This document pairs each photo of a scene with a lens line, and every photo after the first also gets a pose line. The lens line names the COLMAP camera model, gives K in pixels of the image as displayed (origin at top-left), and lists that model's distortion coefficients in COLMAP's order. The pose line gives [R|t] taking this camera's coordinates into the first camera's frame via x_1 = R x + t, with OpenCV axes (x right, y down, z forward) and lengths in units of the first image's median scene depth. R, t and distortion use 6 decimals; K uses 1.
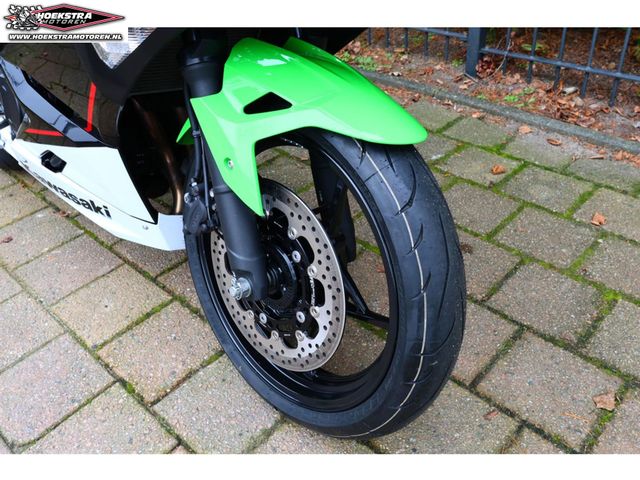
lens RADIAL K [[565.2, 0, 320.0], [0, 565.2, 240.0], [0, 0, 1]] dist [0.000549, 0.001075]
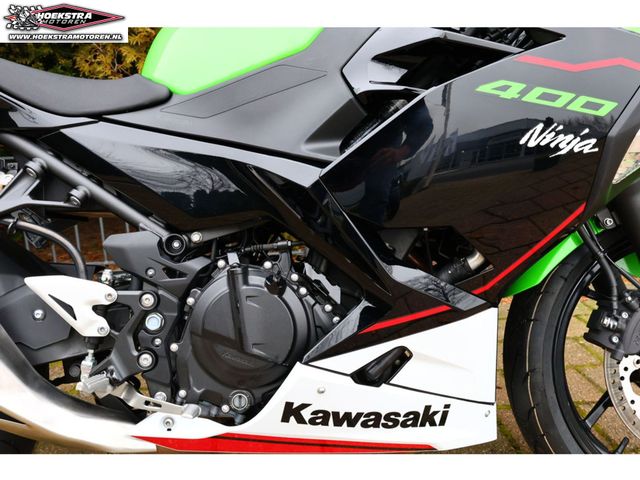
lens RADIAL K [[594.4, 0, 331.0], [0, 594.4, 250.0], [0, 0, 1]] dist [0.001536, -0.001034]
pose [[0.680826, -0.111855, 0.723854, -0.888157], [0.431233, 0.860042, -0.272700, -0.075156], [-0.592042, 0.497811, 0.633775, 0.404838]]
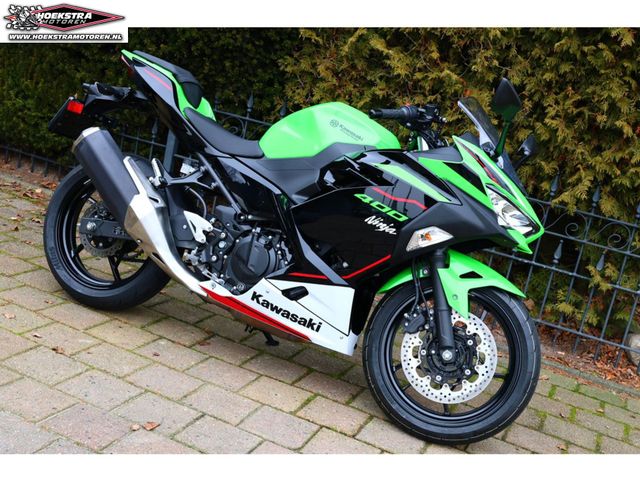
lens RADIAL K [[840.1, 0, 320.0], [0, 840.1, 240.0], [0, 0, 1]] dist [0.004331, 0.006412]
pose [[0.886575, 0.181948, 0.425299, -1.283842], [-0.004801, 0.922968, -0.384847, 0.588289], [-0.462560, 0.339154, 0.819154, -1.001742]]
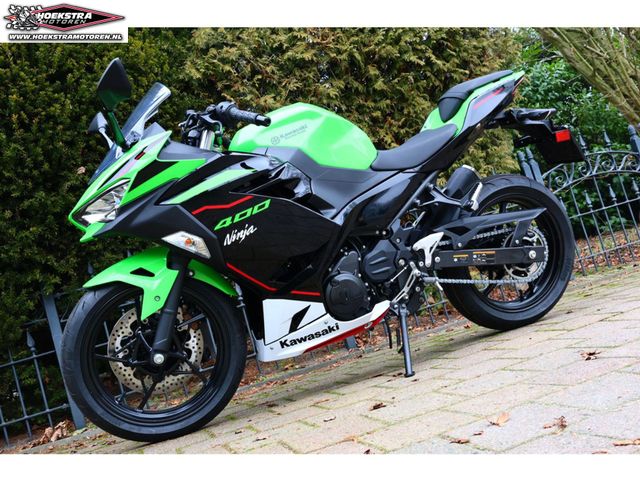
lens RADIAL K [[659.9, 0, 320.0], [0, 659.9, 240.0], [0, 0, 1]] dist [0.003513, 0.006300]
pose [[0.488171, 0.020909, 0.872497, -2.099723], [0.695828, 0.594106, -0.403561, 0.269513], [-0.526794, 0.804115, 0.275476, 0.611784]]
